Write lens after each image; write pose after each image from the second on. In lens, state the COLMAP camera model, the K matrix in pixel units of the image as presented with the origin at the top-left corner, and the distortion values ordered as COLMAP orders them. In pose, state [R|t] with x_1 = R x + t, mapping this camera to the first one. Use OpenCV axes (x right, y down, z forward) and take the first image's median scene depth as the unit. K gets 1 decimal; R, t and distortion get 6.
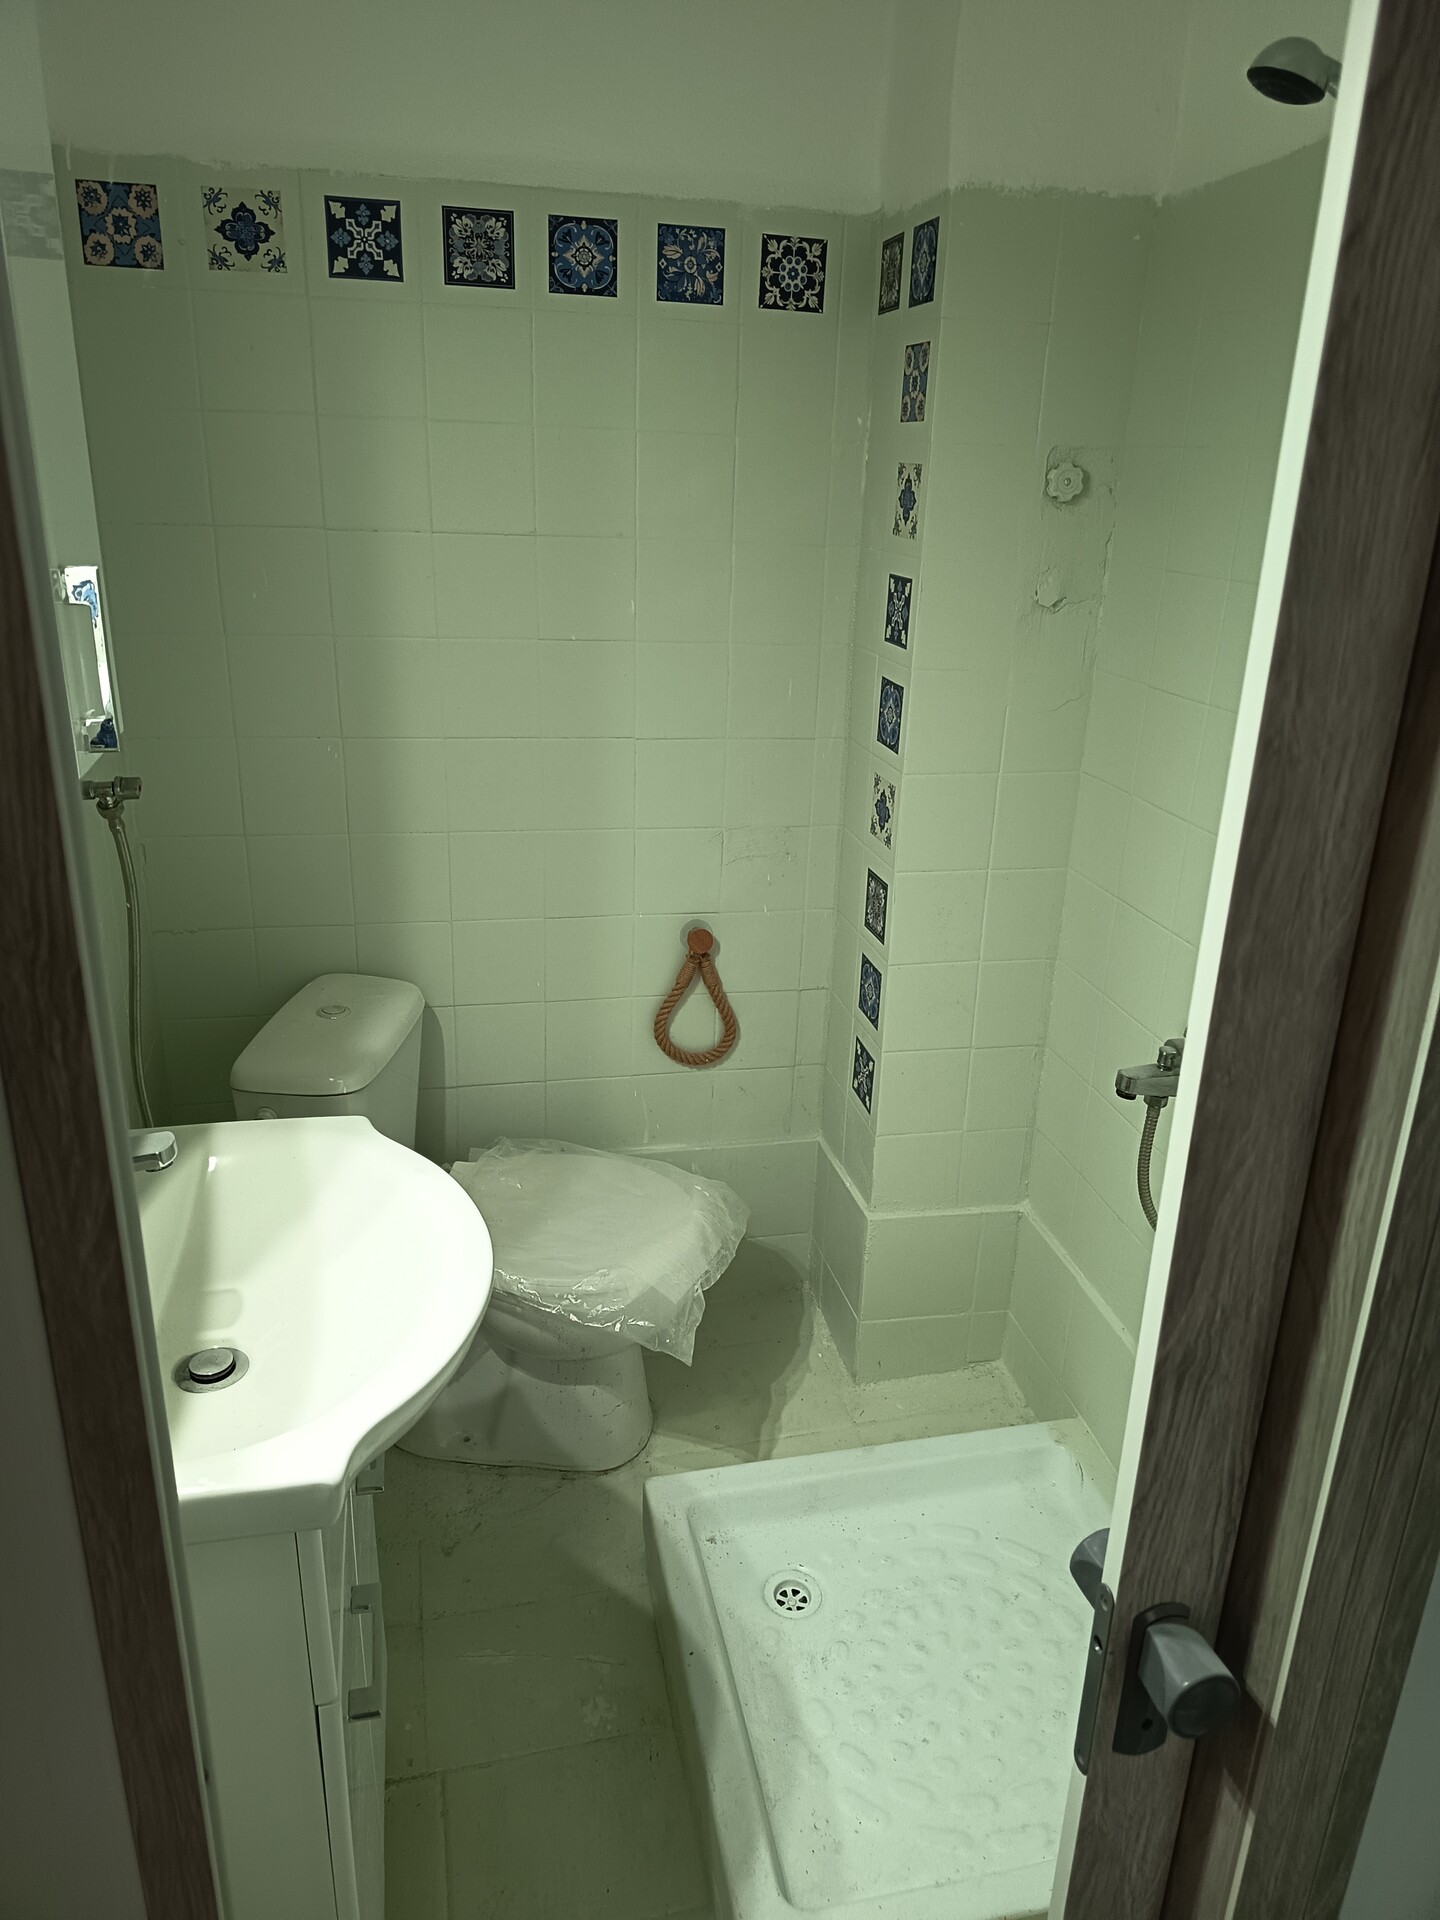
lens RADIAL K [[1356.2, 0, 720.9], [0, 1356.2, 921.2], [0, 0, 1]] dist [0.035957, -0.034119]
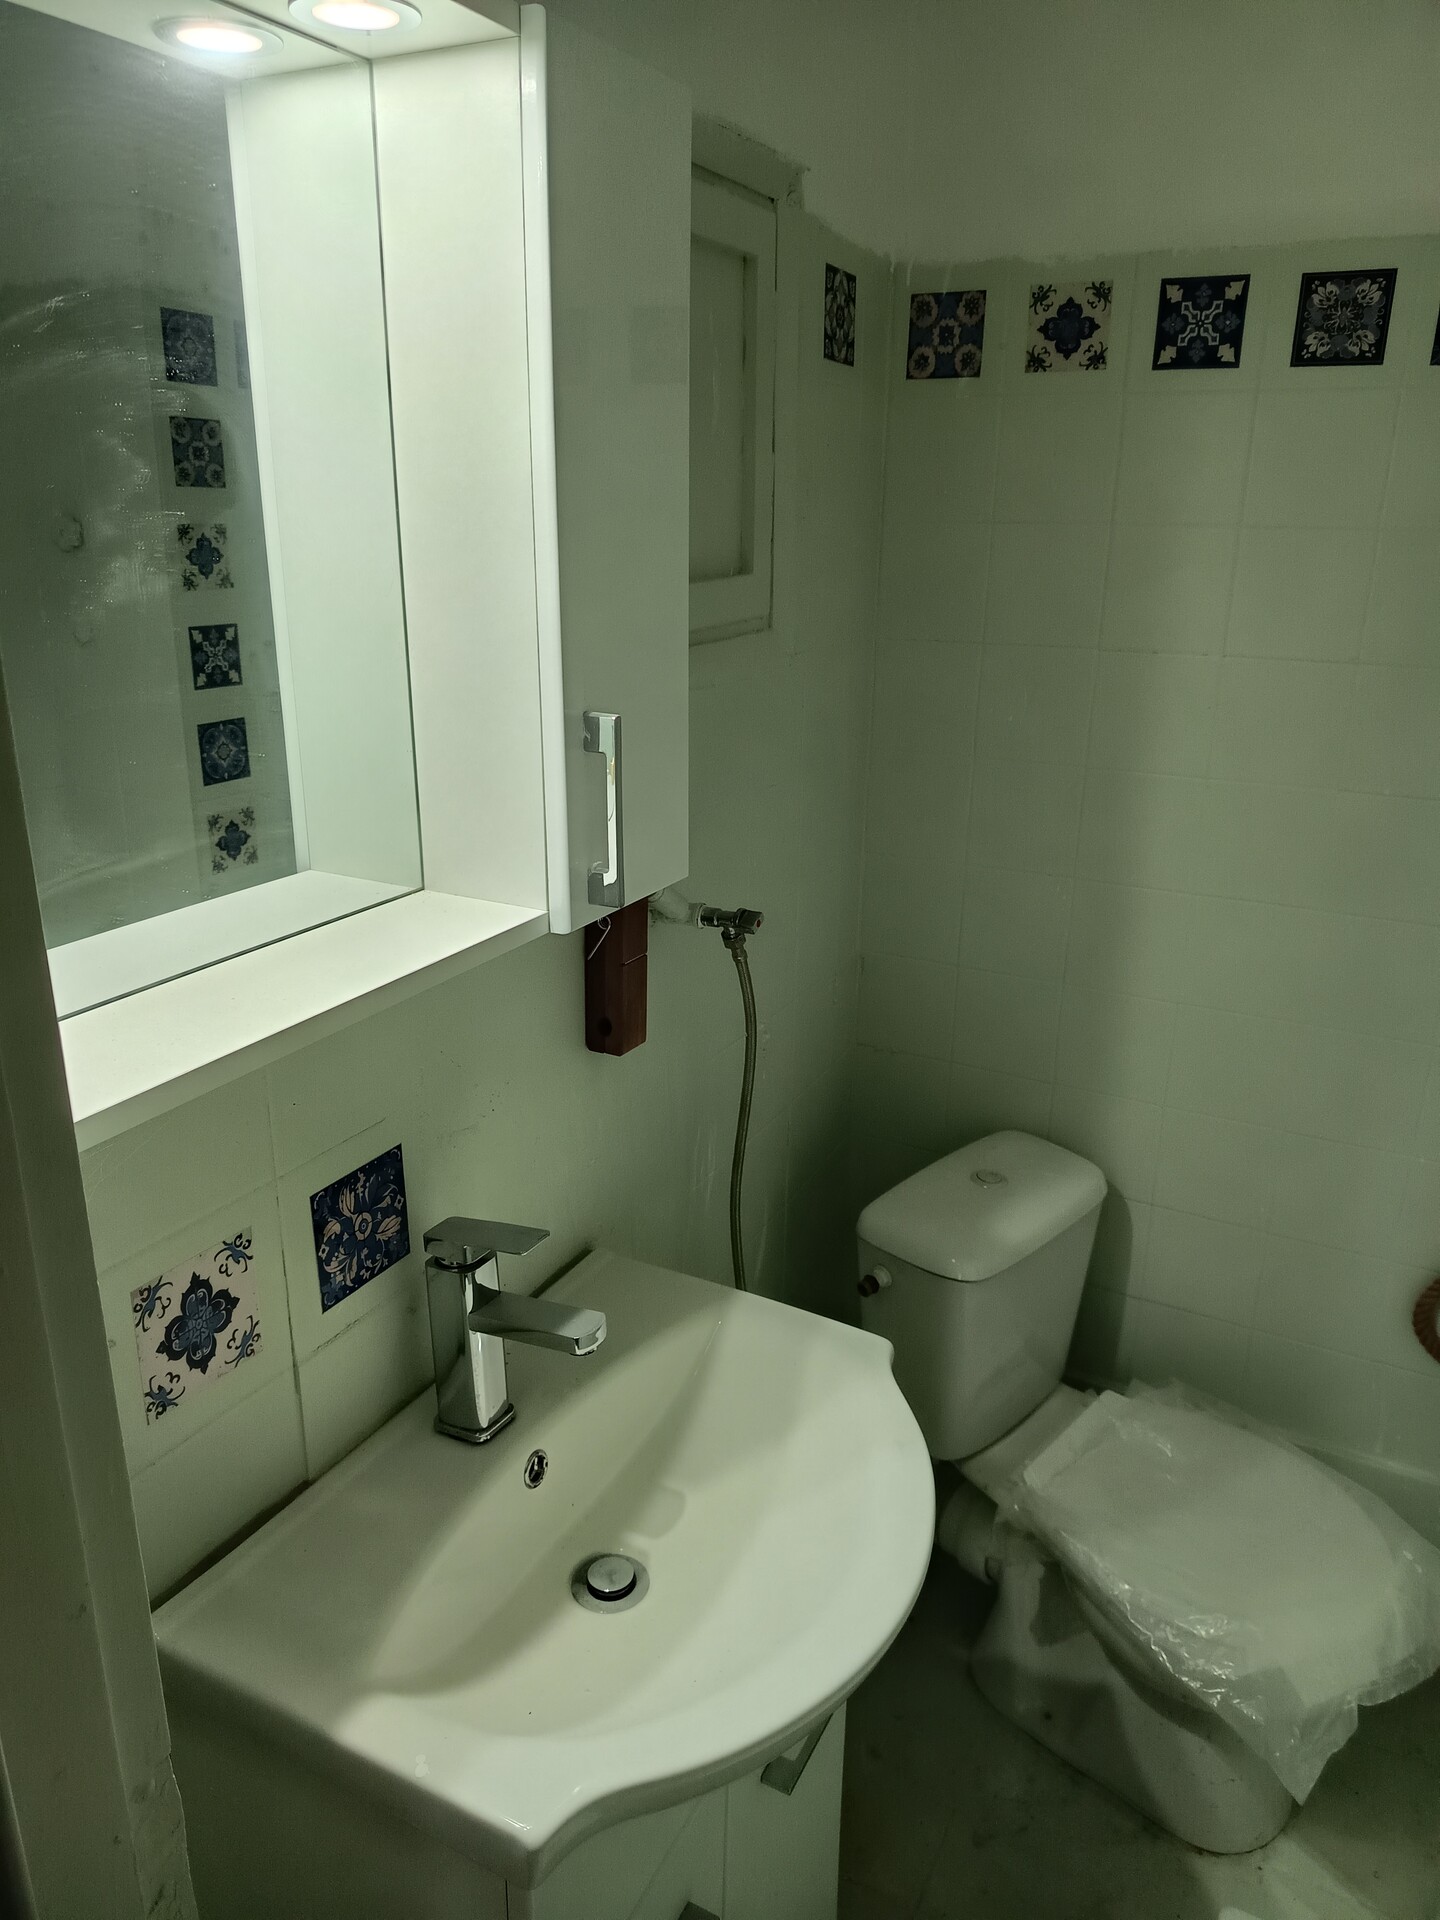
lens RADIAL K [[1356.2, 0, 720.9], [0, 1356.2, 921.2], [0, 0, 1]] dist [0.035957, -0.034119]
pose [[0.765742, 0.175399, -0.618769, 0.108328], [-0.204333, 0.978594, 0.024530, -0.089670], [0.609826, 0.107652, 0.785190, 0.180493]]
